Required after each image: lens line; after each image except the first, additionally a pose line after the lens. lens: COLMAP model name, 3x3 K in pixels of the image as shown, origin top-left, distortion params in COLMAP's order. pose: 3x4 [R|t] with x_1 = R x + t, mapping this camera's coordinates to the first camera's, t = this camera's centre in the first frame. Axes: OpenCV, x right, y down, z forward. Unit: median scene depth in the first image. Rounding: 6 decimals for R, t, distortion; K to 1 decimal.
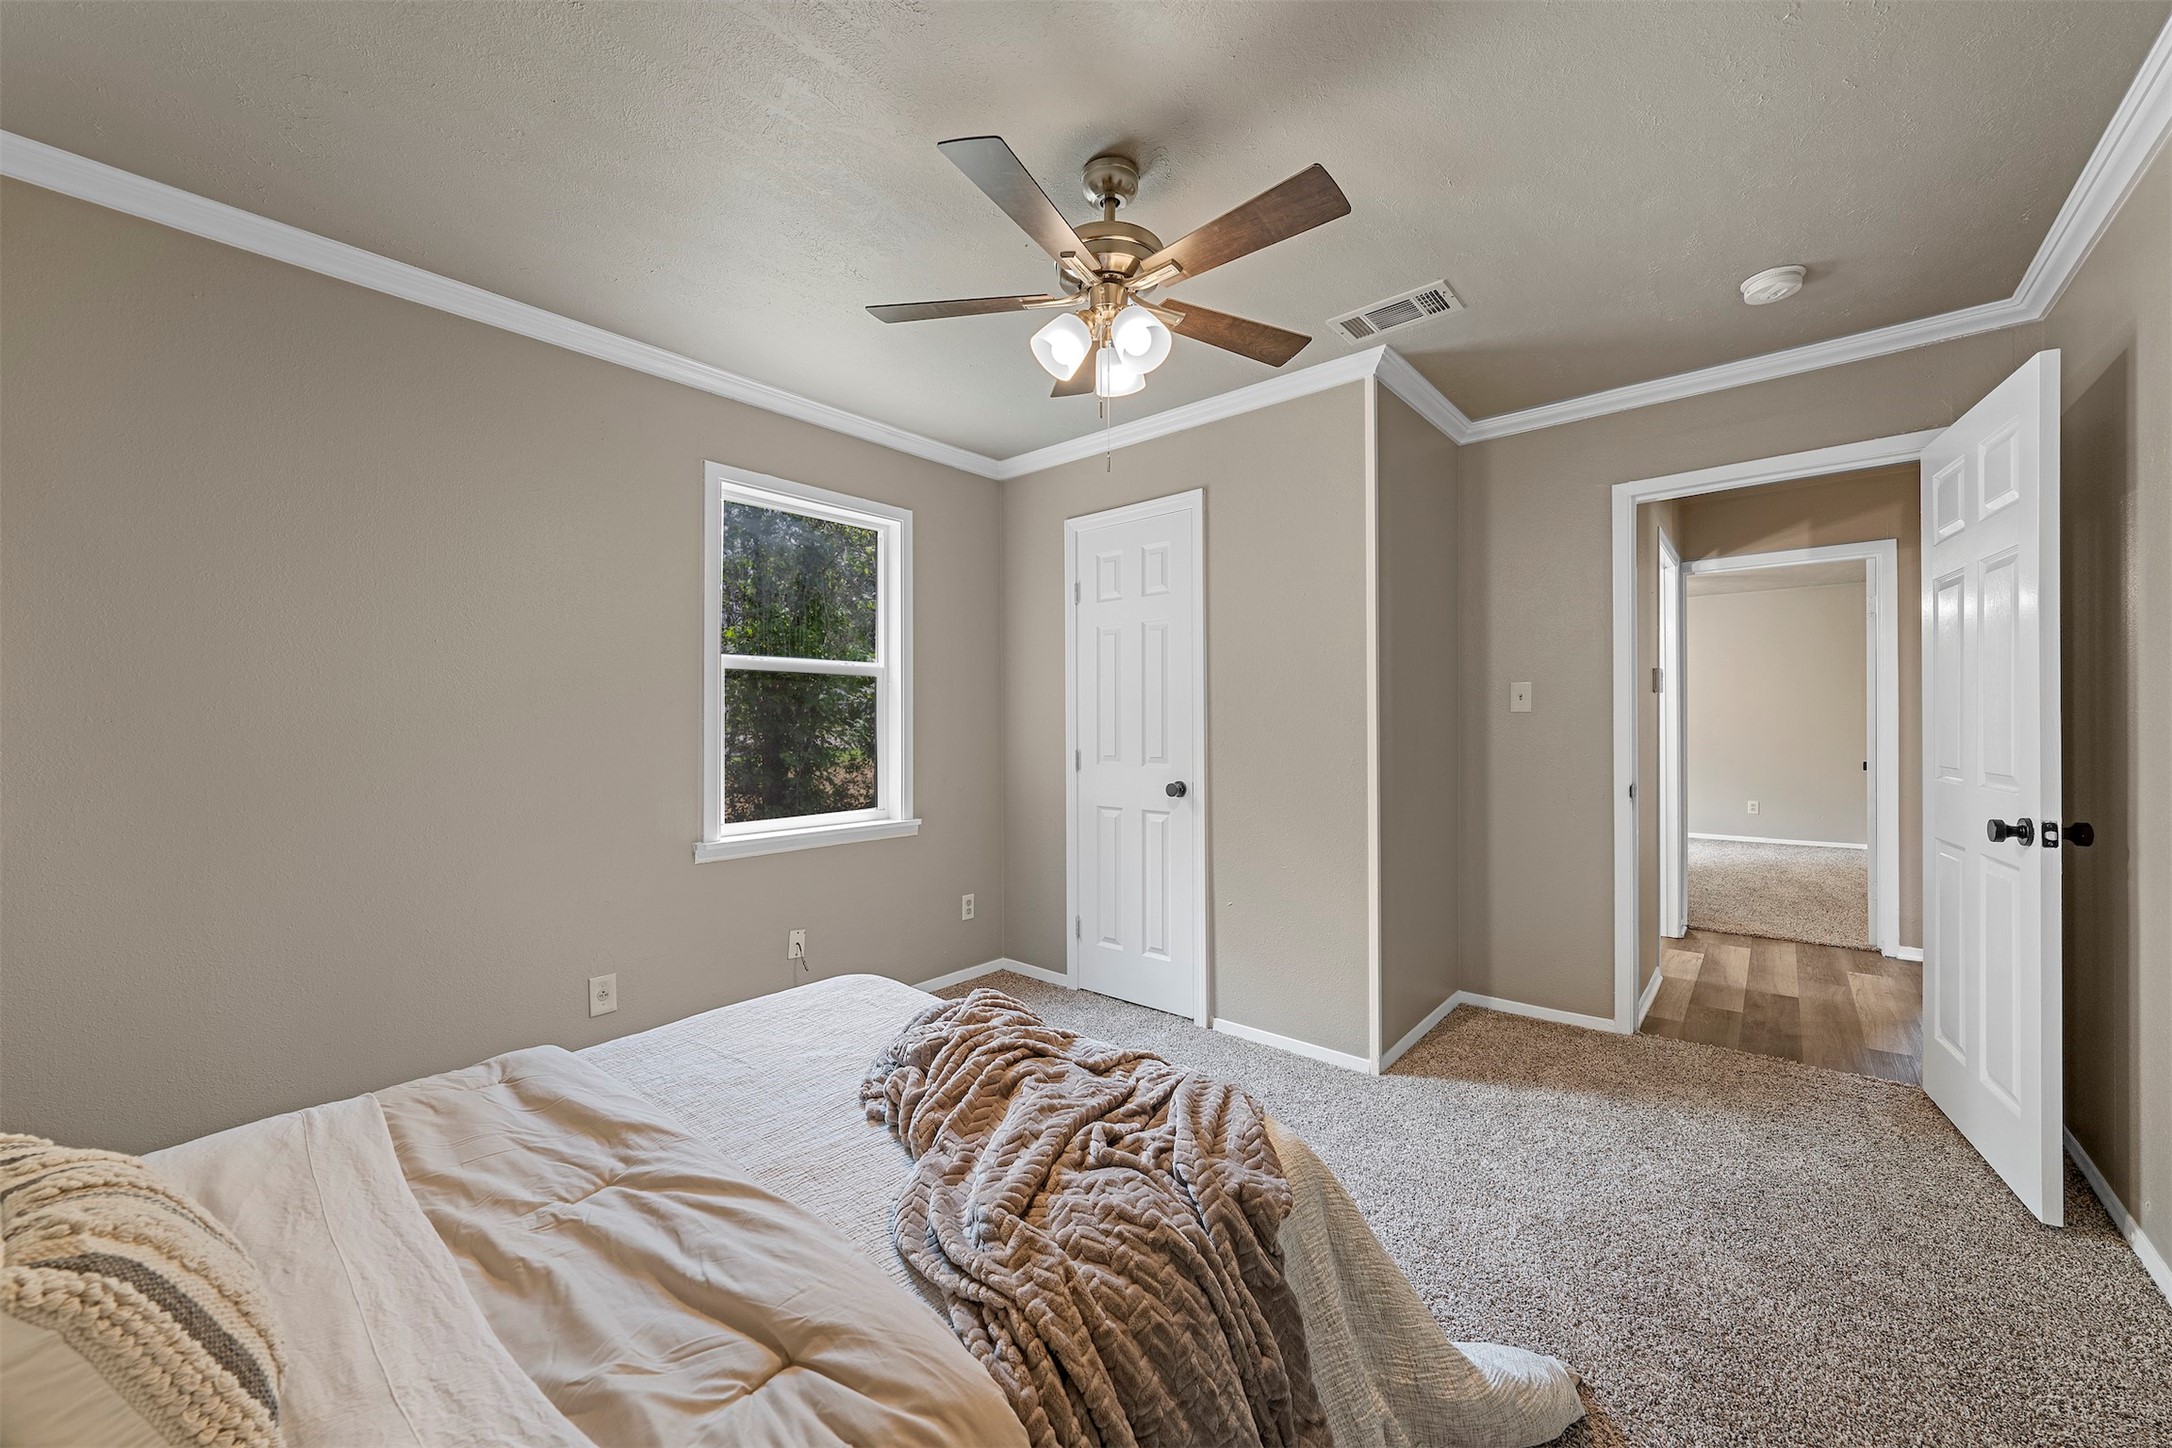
lens RADIAL K [[828.7, 0, 1086.0], [0, 828.7, 724.0], [0, 0, 1]] dist [0.000324, 0.000002]
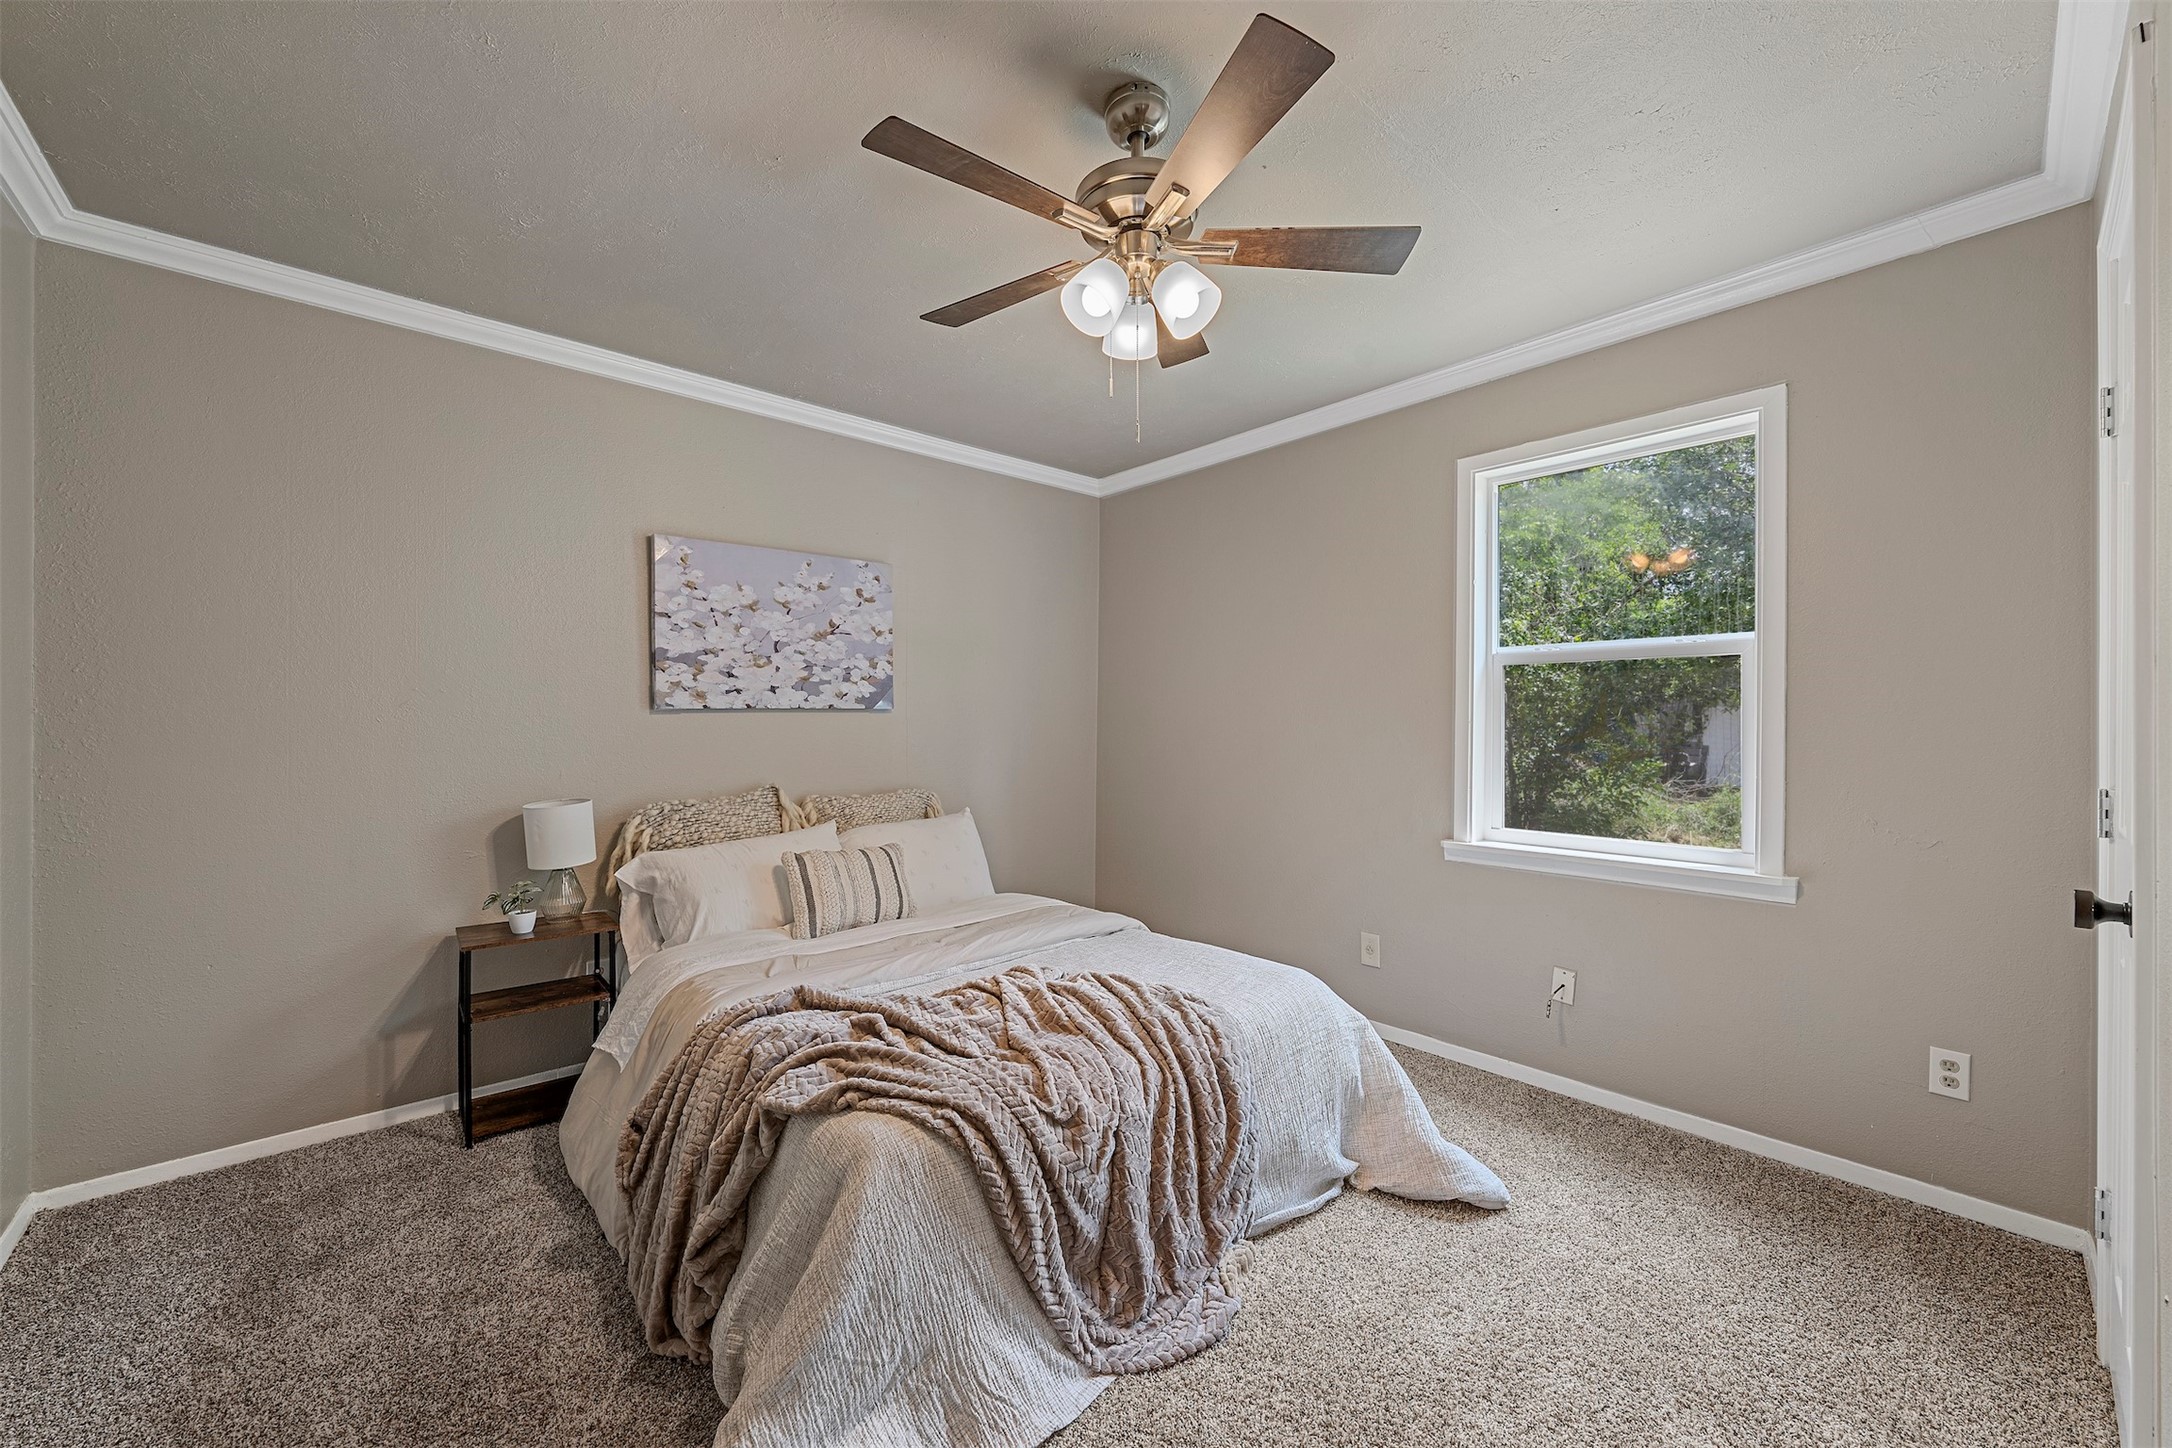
lens RADIAL K [[835.2, 0, 1086.0], [0, 835.2, 724.0], [0, 0, 1]] dist [-0.001380, -0.000172]
pose [[-0.123319, 0.011942, -0.992295, 0.557160], [0.000056, 0.999928, 0.012027, -0.009380], [0.992367, 0.001428, -0.123310, 0.645651]]
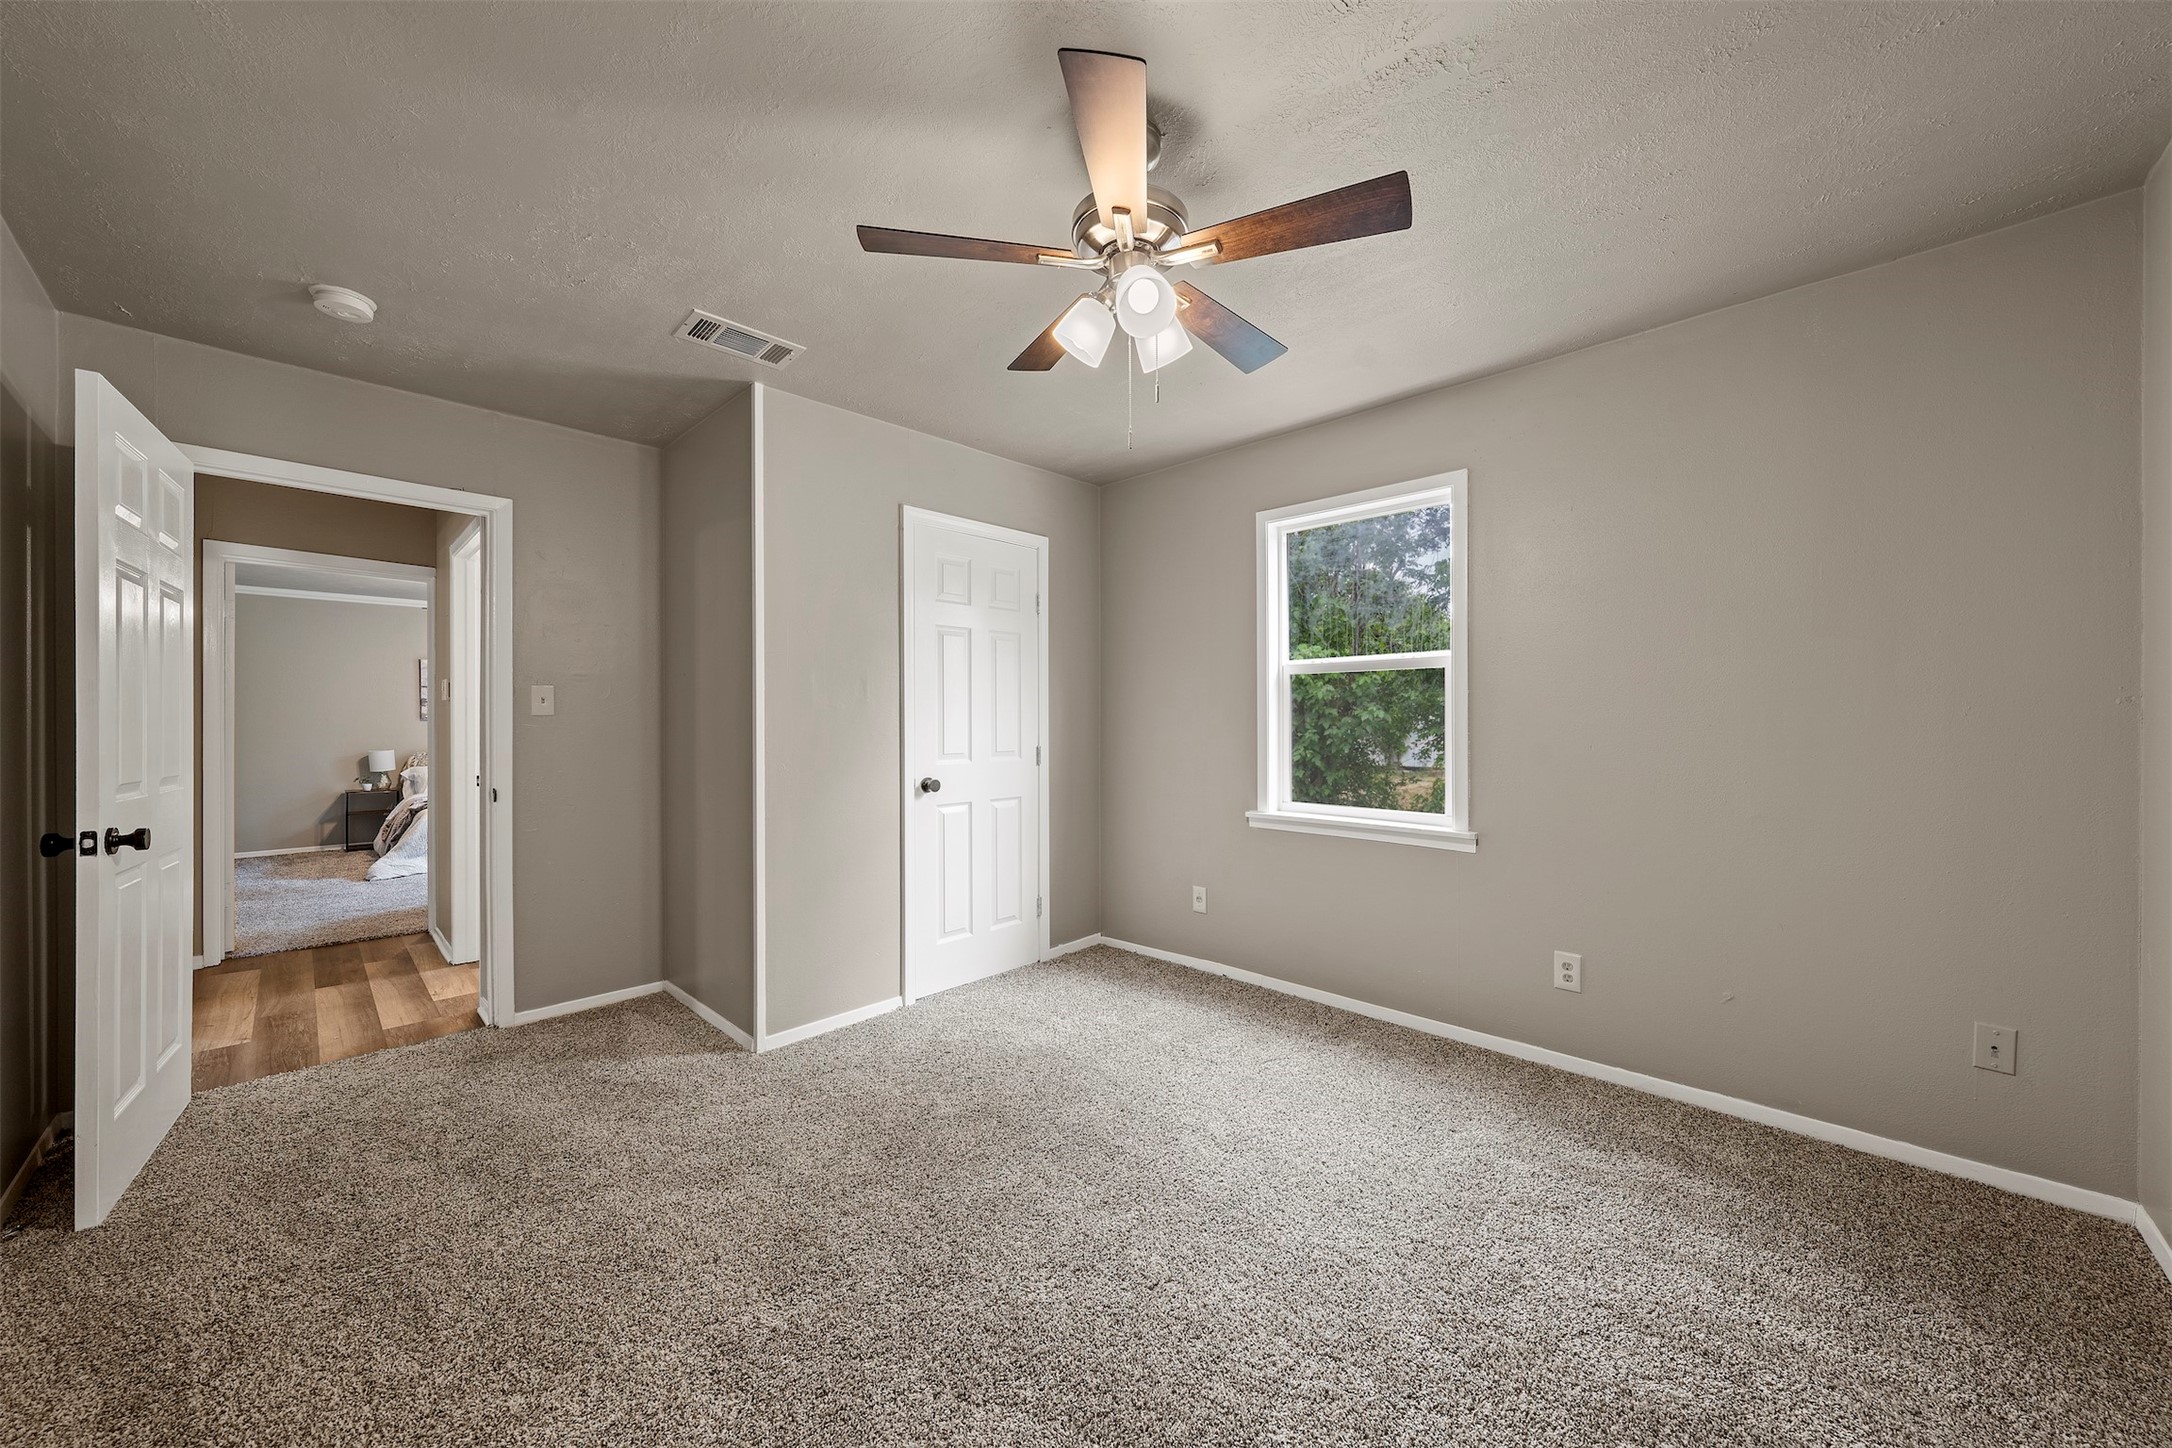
lens RADIAL K [[739.6, 0, 1085.8], [0, 739.6, 720.7], [0, 0, 1]] dist [-0.001133, -0.000091]
pose [[-0.049852, 0.013553, -0.998665, 0.651437], [0.001356, 0.999908, 0.013502, -0.011421], [0.998756, -0.000681, -0.049865, 0.756923]]
